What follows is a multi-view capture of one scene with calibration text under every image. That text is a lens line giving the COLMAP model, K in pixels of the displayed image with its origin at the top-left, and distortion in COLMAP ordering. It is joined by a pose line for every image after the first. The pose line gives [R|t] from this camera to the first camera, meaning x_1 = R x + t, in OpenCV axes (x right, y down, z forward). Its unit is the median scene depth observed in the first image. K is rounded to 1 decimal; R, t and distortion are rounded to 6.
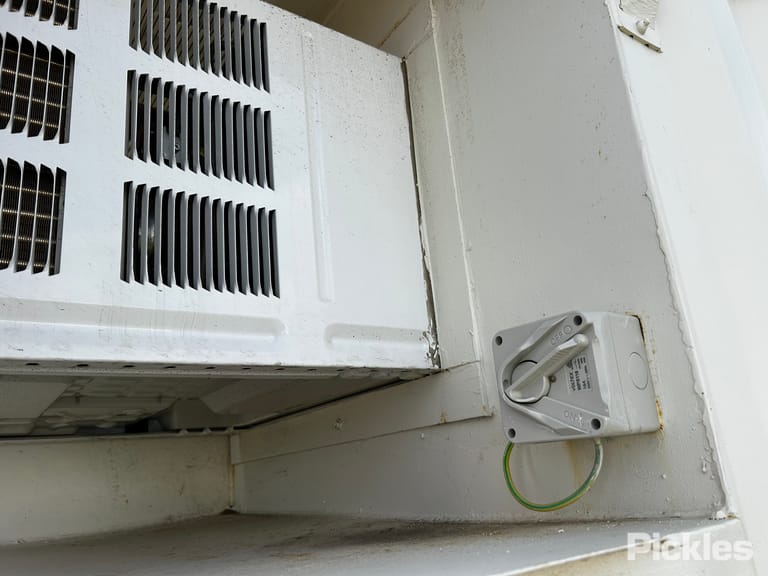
lens RADIAL K [[589.5, 0, 385.1], [0, 589.5, 292.7], [0, 0, 1]] dist [0.047465, -0.052849]
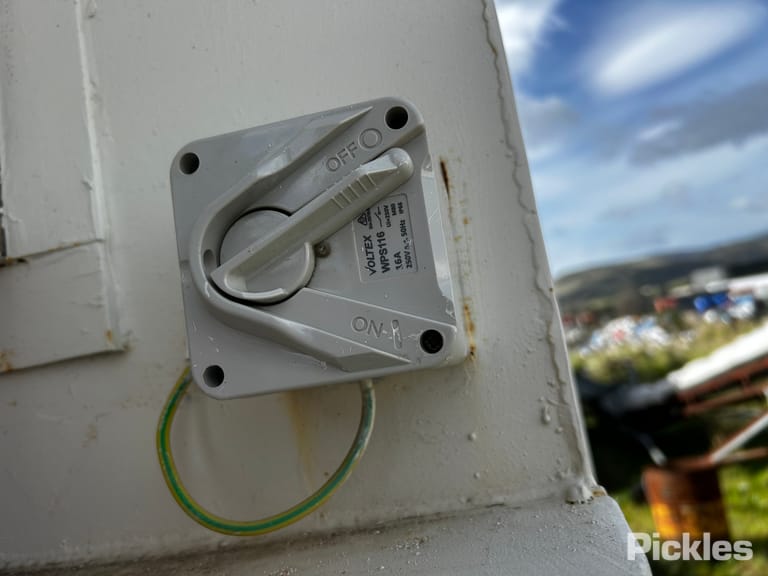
lens RADIAL K [[589.5, 0, 380.8], [0, 589.5, 294.6], [0, 0, 1]] dist [0.047465, -0.052849]
pose [[0.772201, 0.041736, 0.634006, 0.035358], [-0.090544, 0.994885, 0.044787, 0.153943], [-0.628893, -0.091990, 0.772030, 0.620240]]
